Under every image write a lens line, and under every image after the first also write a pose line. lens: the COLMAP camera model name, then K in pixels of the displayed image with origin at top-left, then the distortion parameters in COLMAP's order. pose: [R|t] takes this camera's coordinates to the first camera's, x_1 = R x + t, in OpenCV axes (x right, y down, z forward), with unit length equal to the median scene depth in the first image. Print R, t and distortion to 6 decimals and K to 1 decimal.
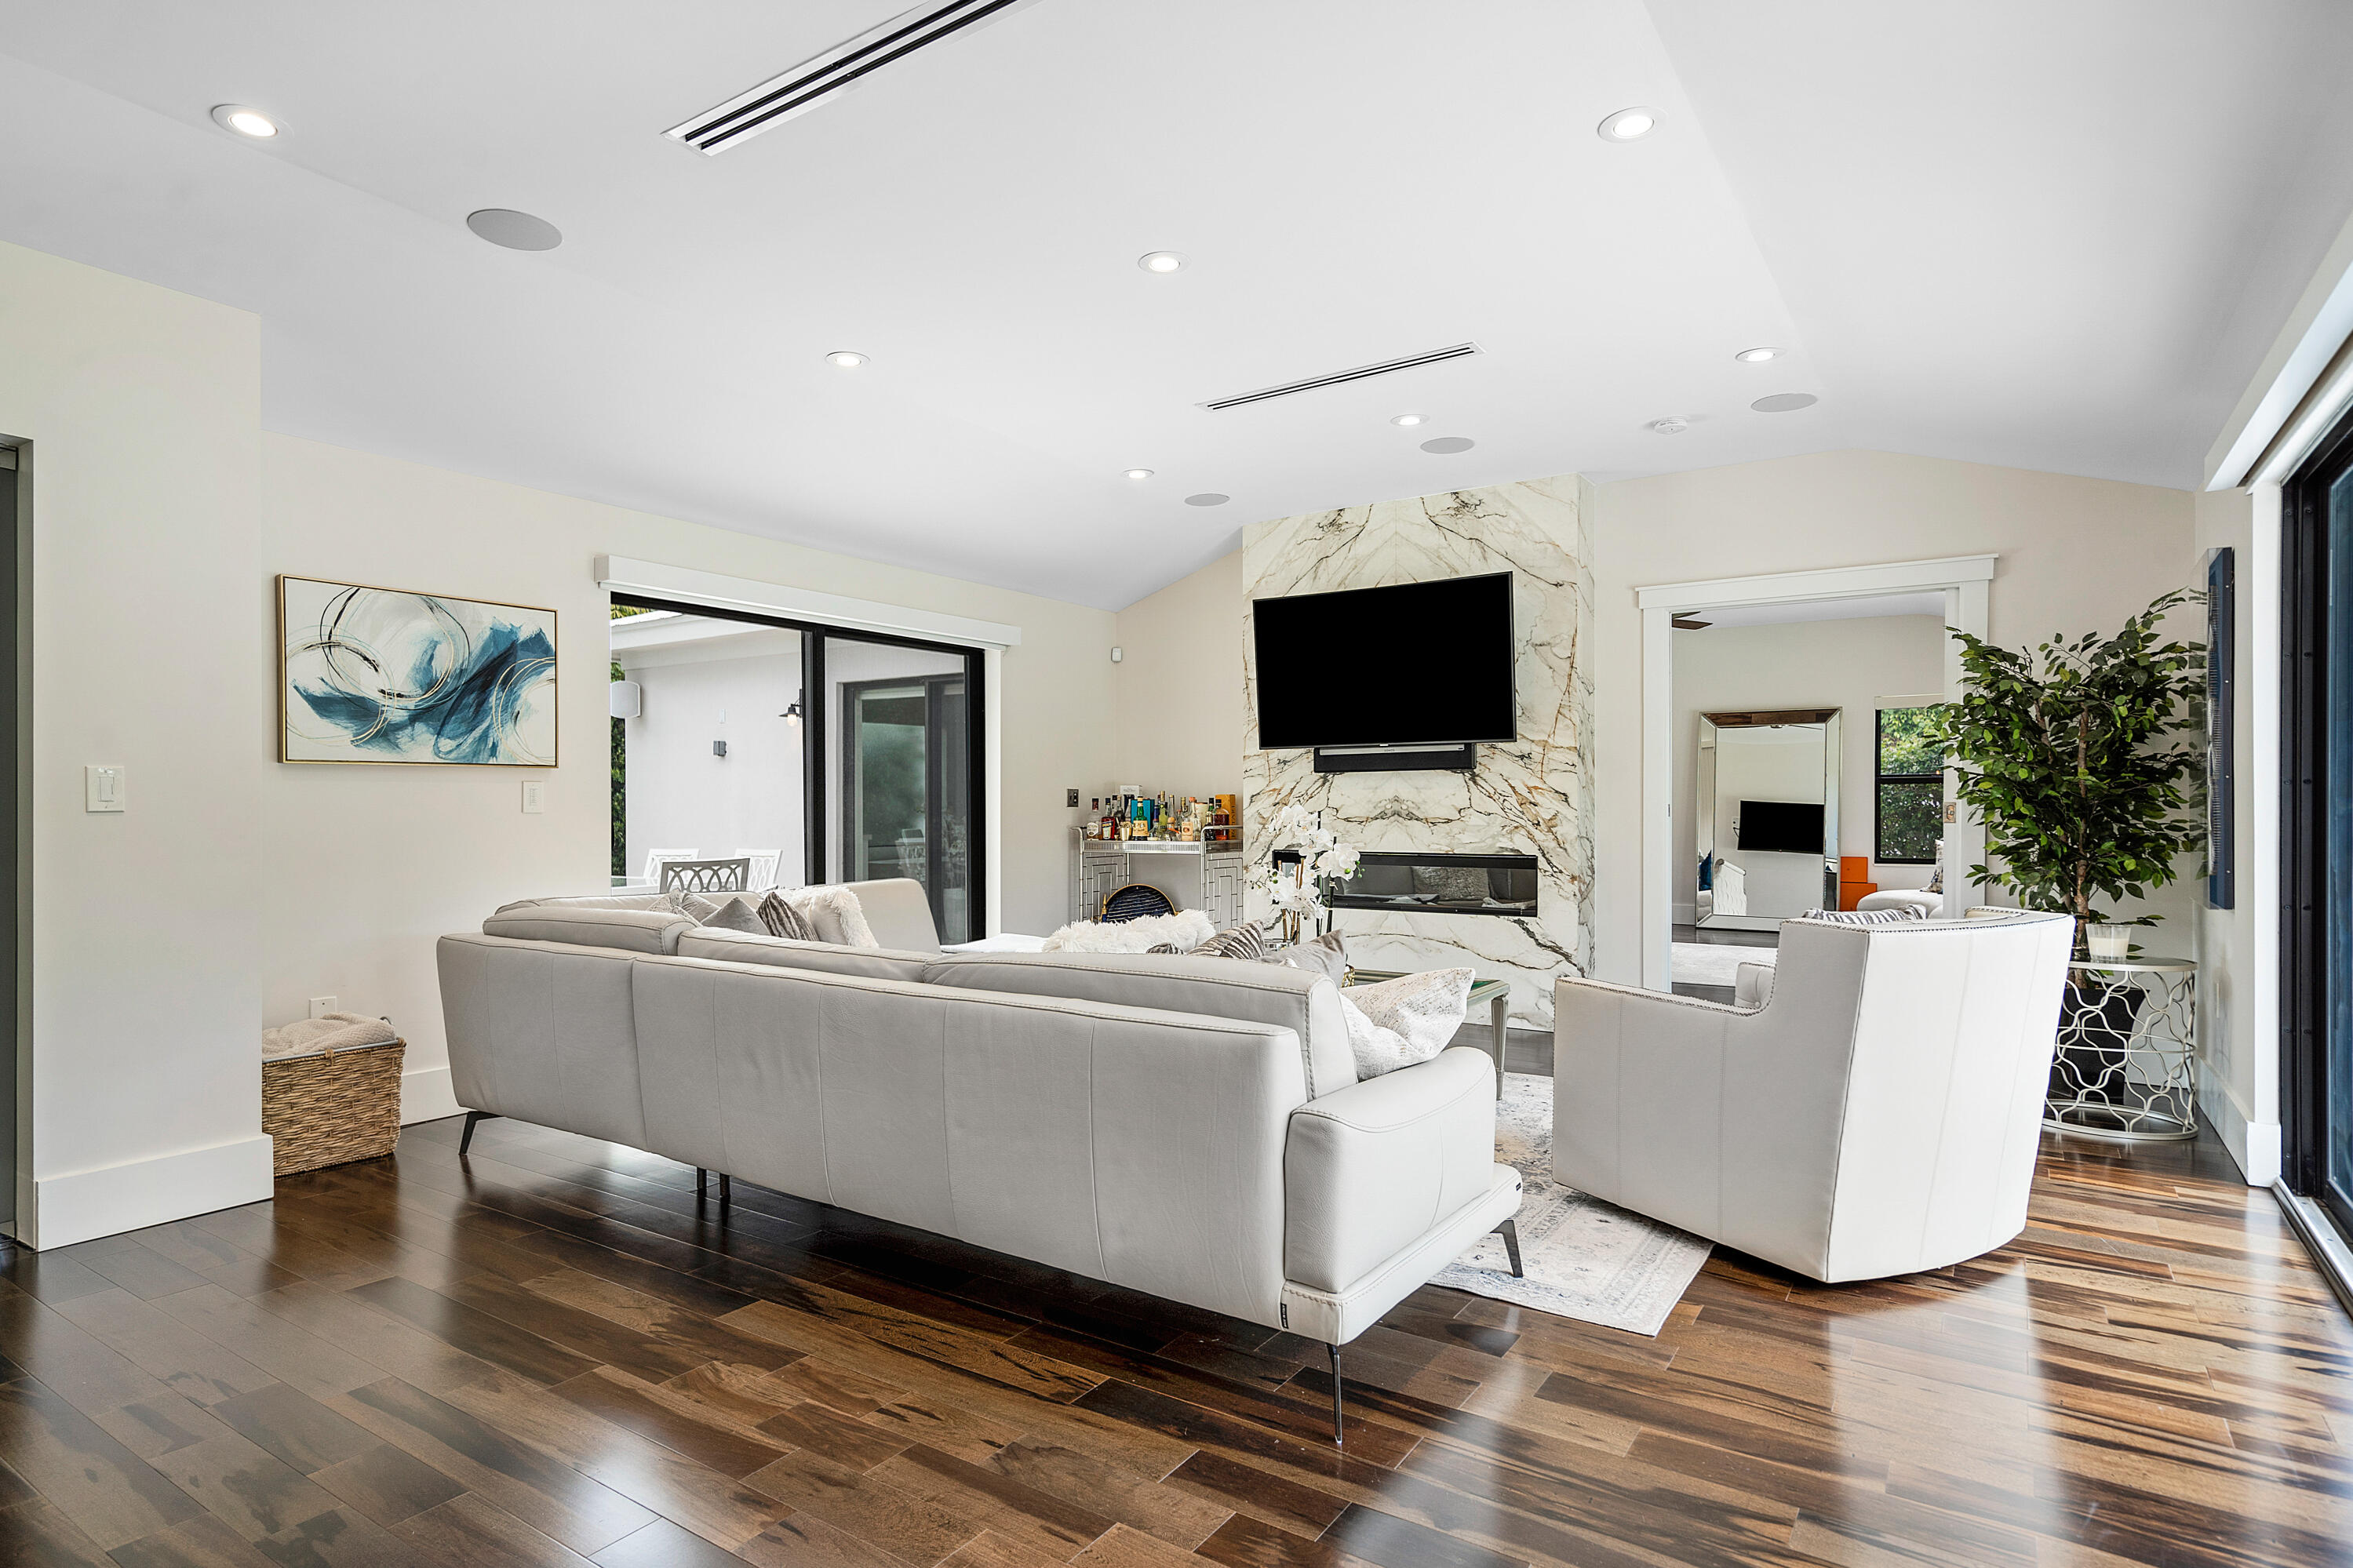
lens RADIAL K [[1244.4, 0, 1162.5], [0, 1244.4, 801.6], [0, 0, 1]] dist [0.017255, 0.000232]
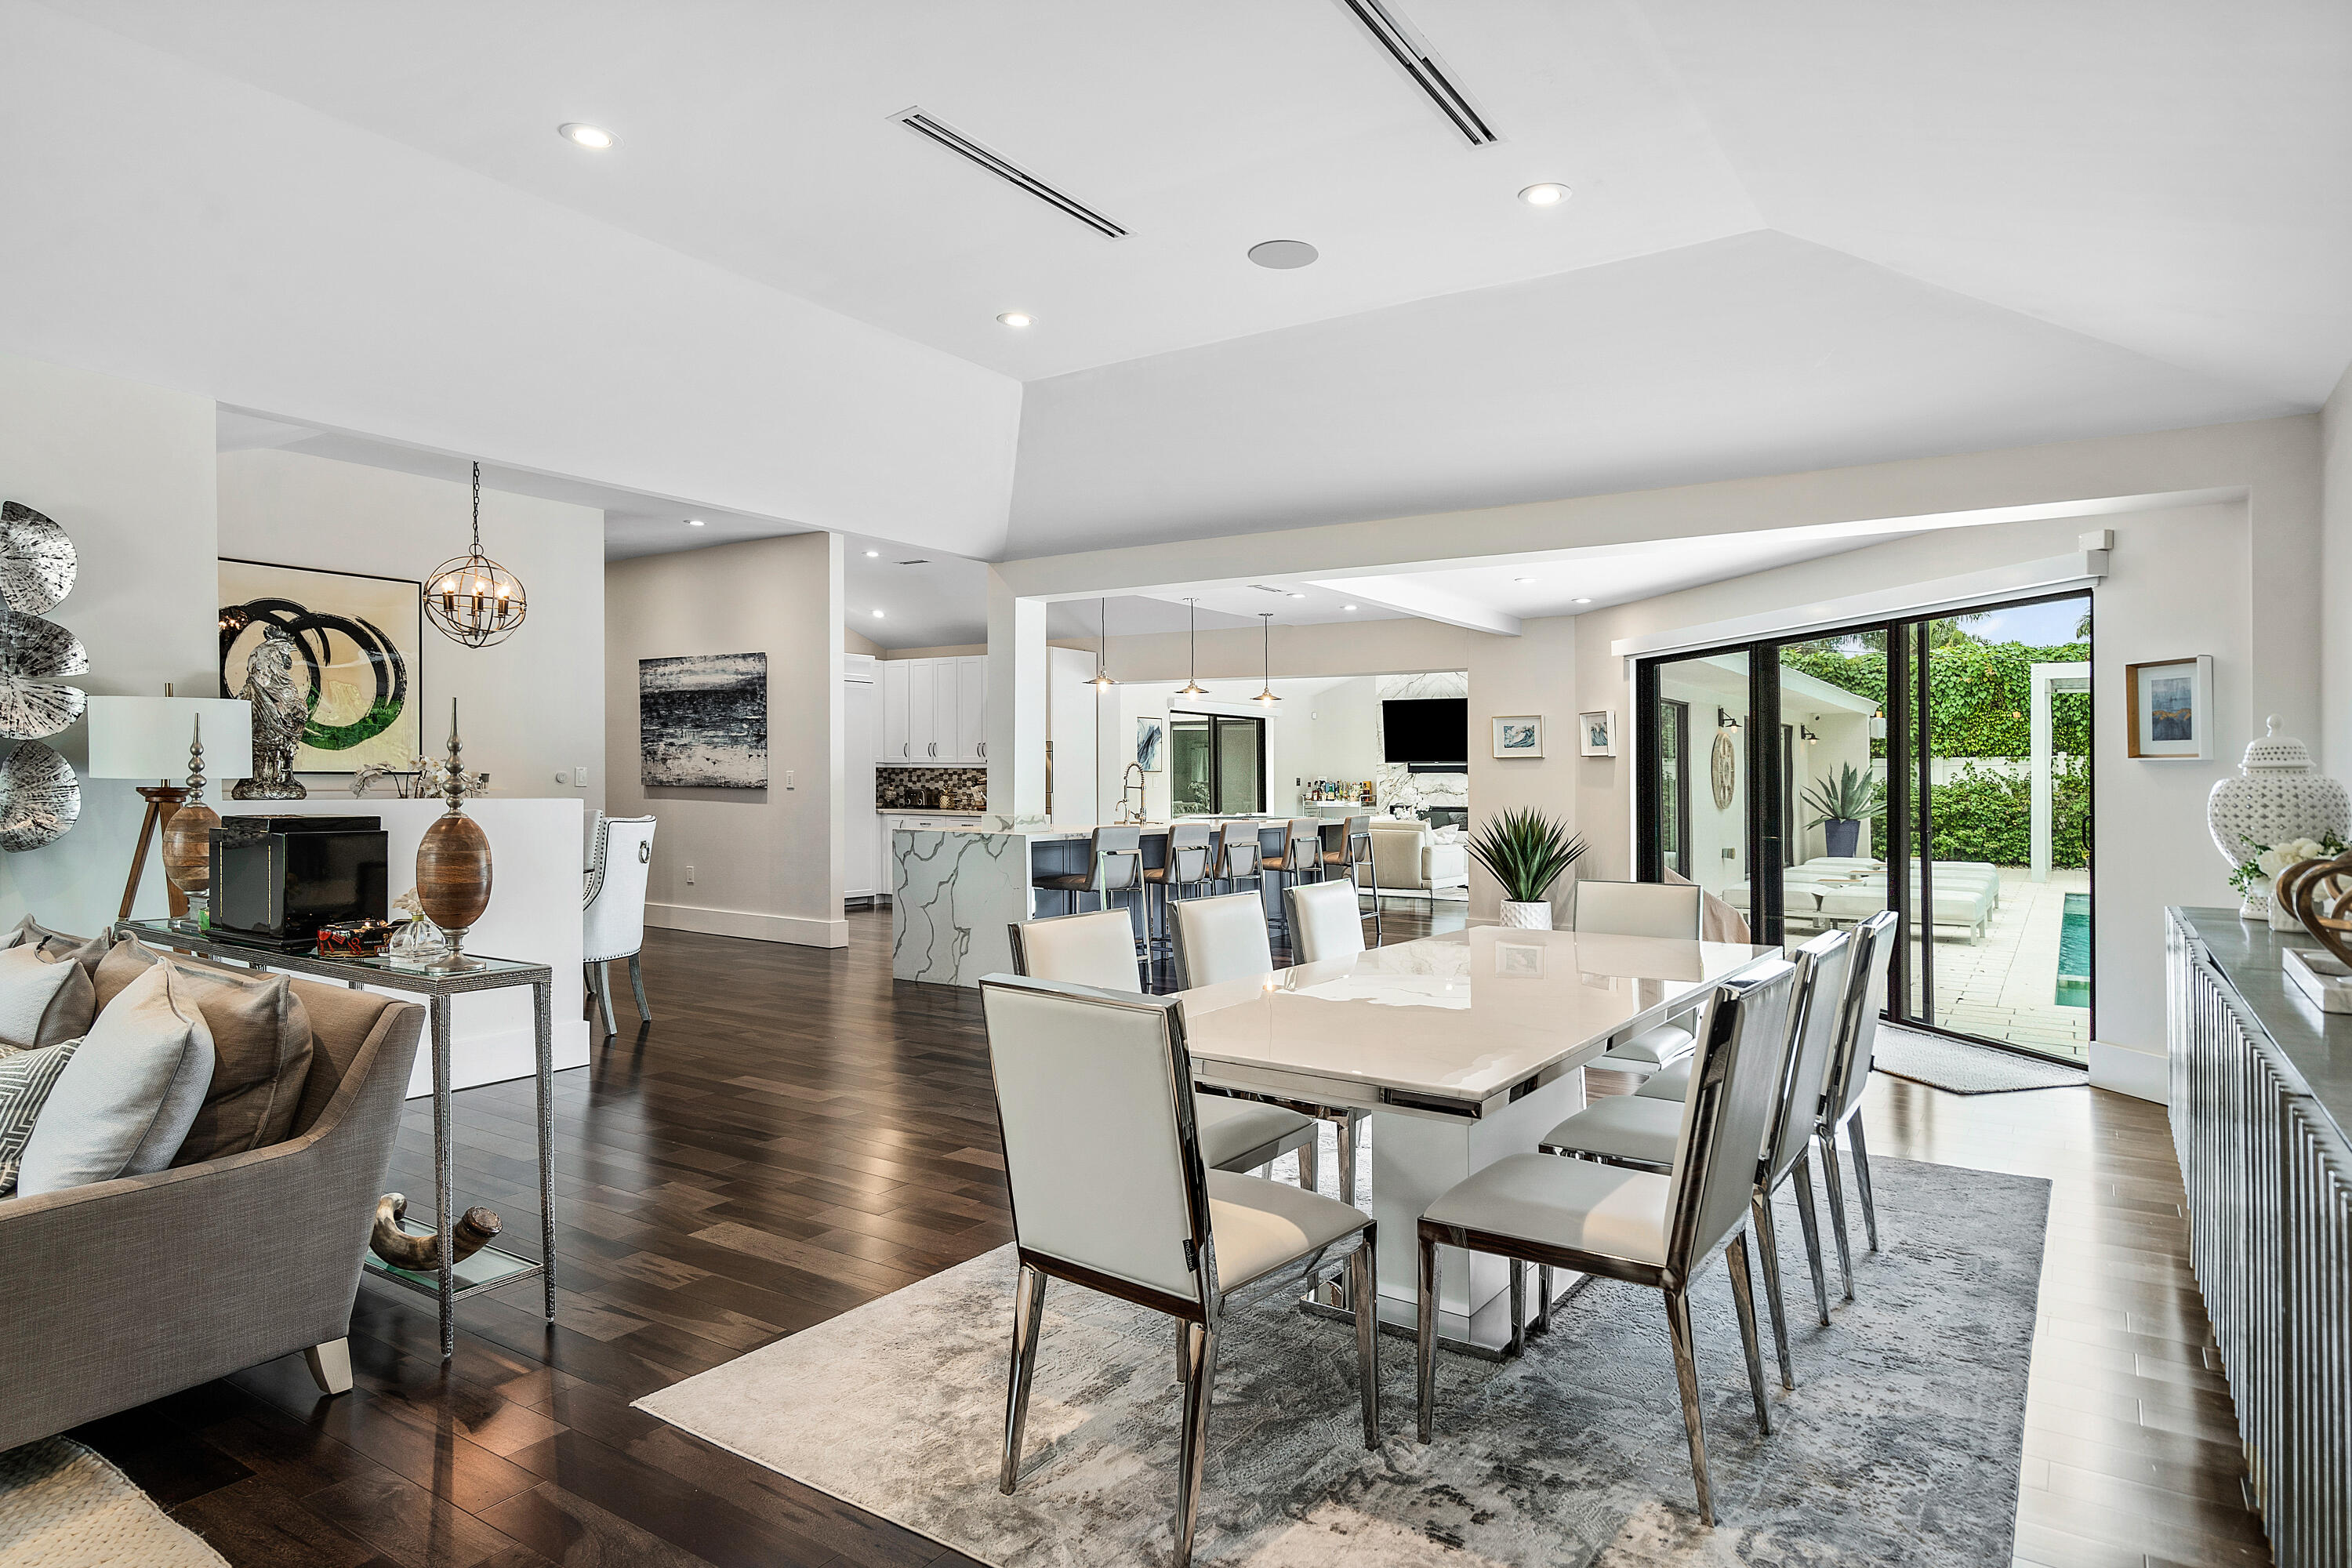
lens RADIAL K [[1350.7, 0, 1184.7], [0, 1350.7, 774.5], [0, 0, 1]] dist [-0.015941, -0.001011]
pose [[0.999960, 0.008757, 0.001584, -0.349112], [-0.008753, 0.999958, -0.002542, -0.010660], [-0.001606, 0.002528, 0.999996, -1.790601]]
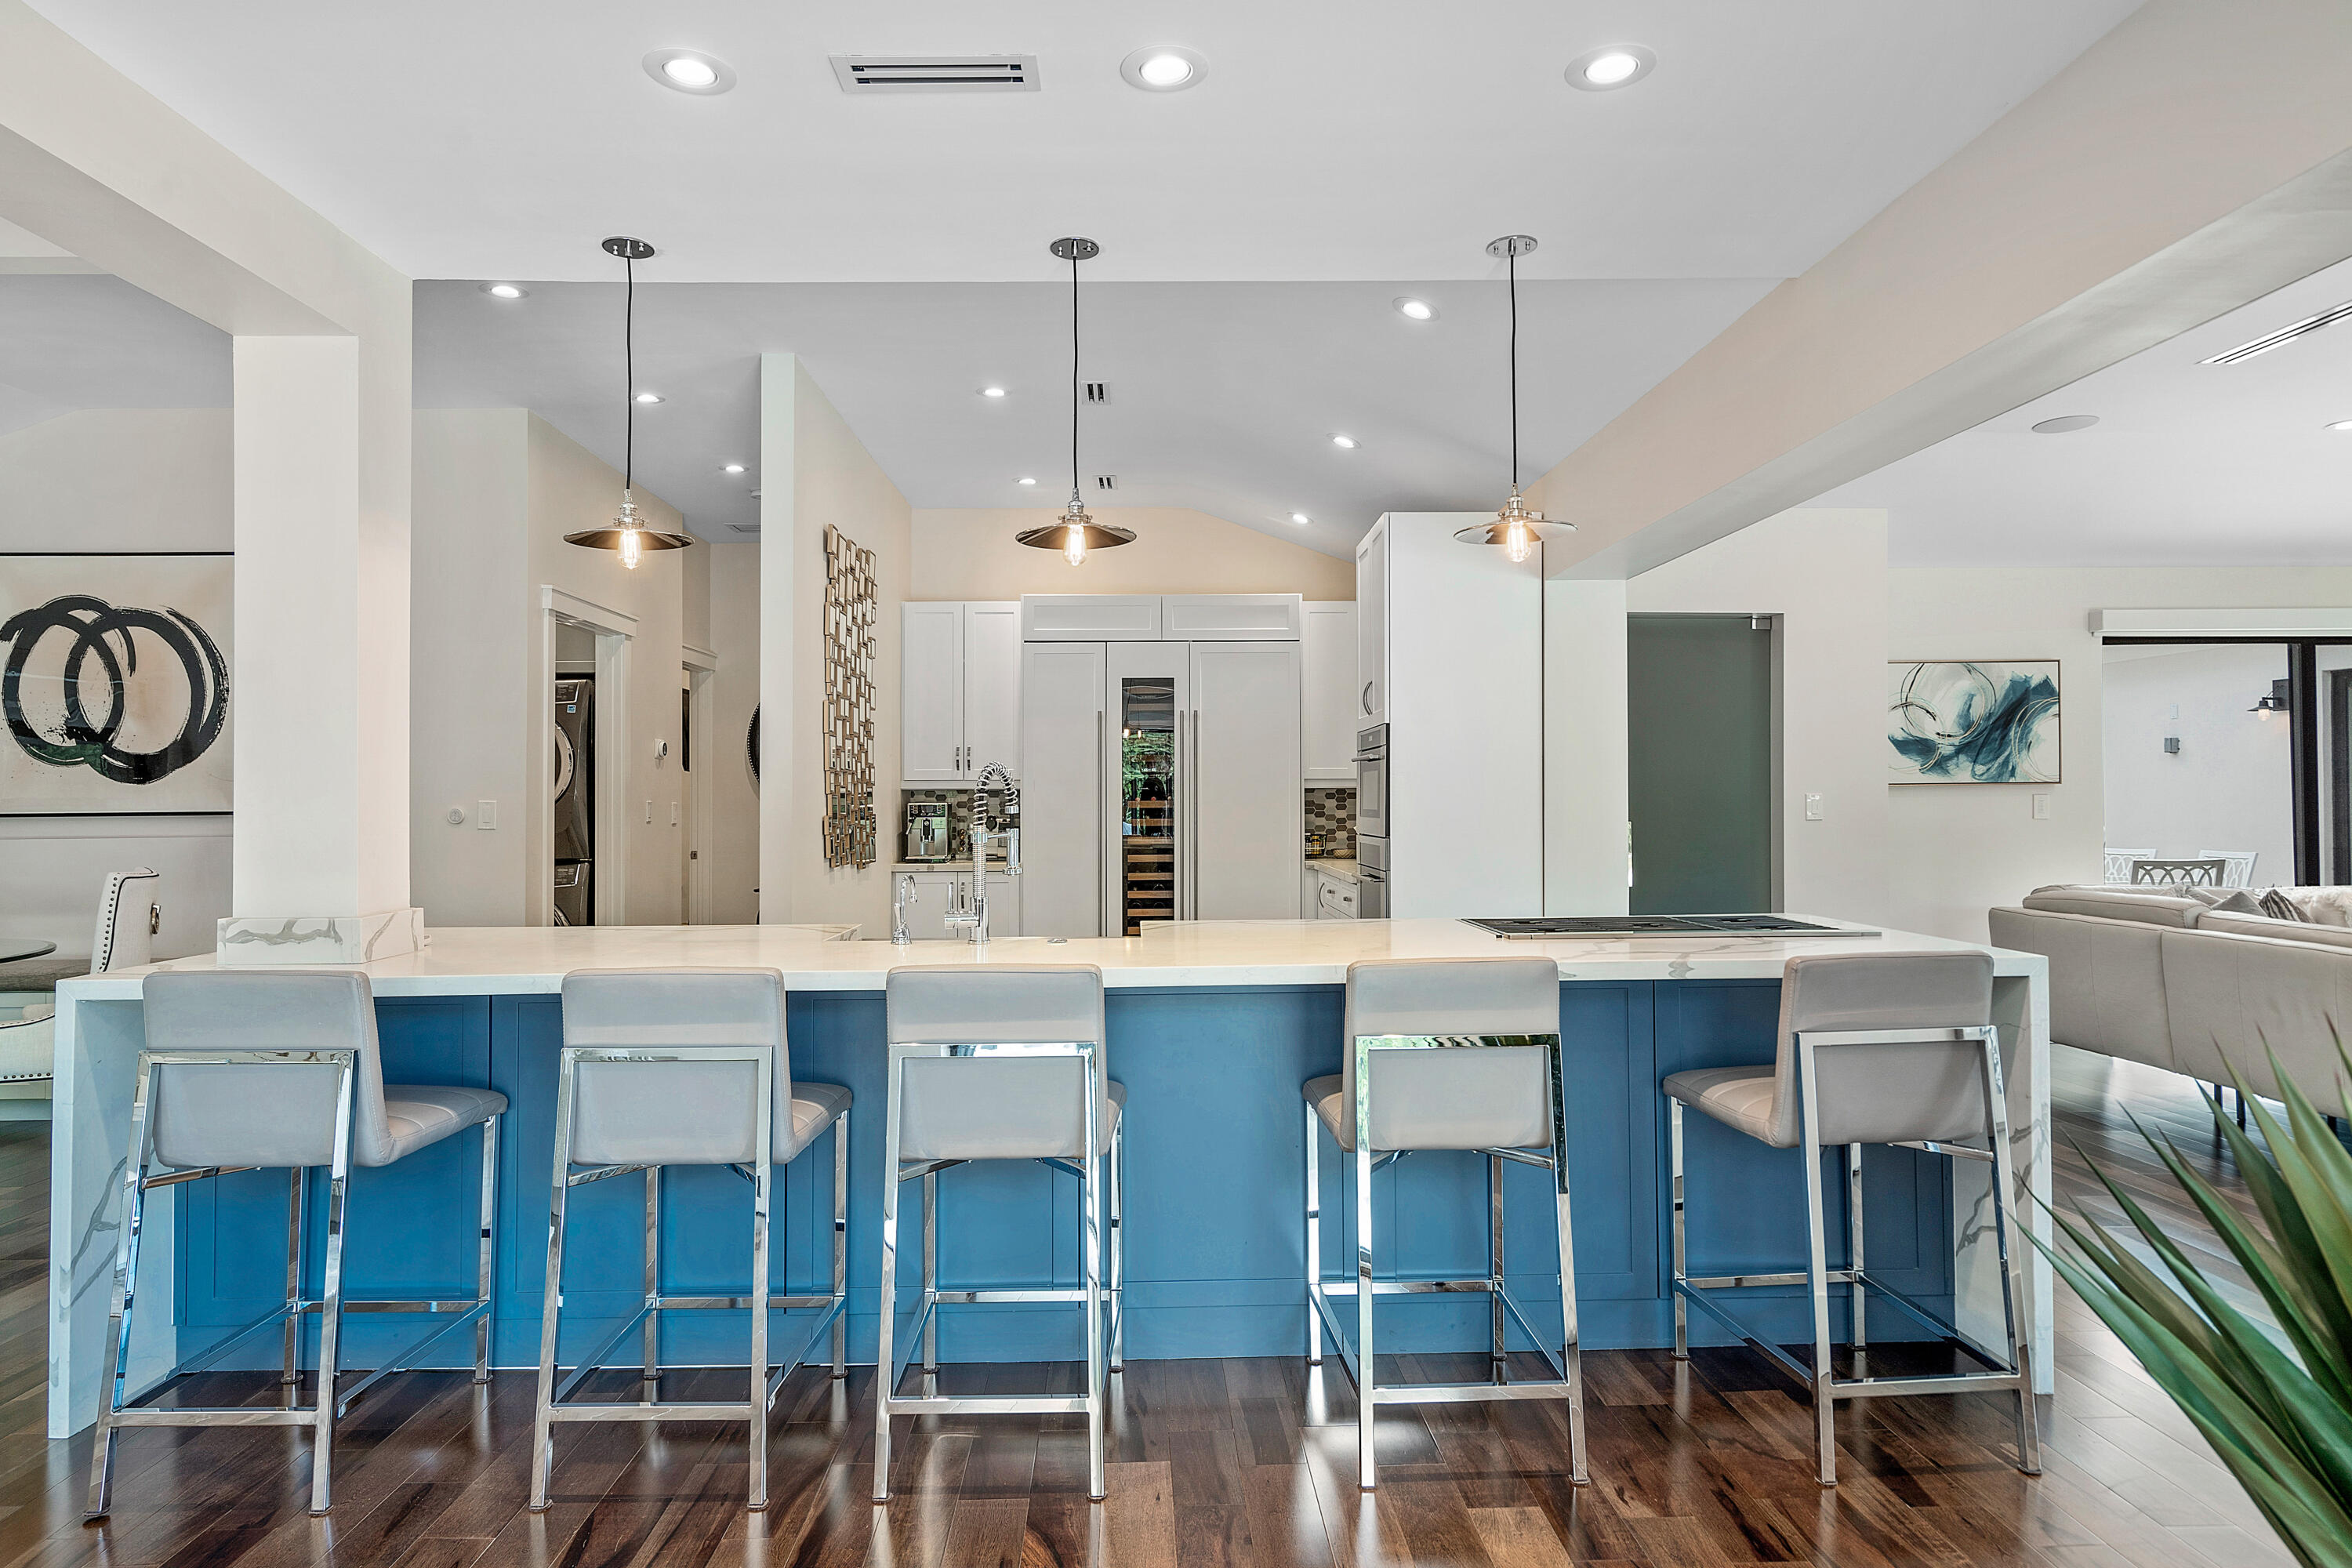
lens RADIAL K [[1350.7, 0, 1183.4], [0, 1350.7, 791.6], [0, 0, 1]] dist [-0.015941, -0.001011]
pose [[0.577937, -0.006016, -0.816059, 0.090339], [0.007020, 0.999972, -0.002400, -0.017668], [0.816051, -0.004341, 0.577963, -0.414994]]
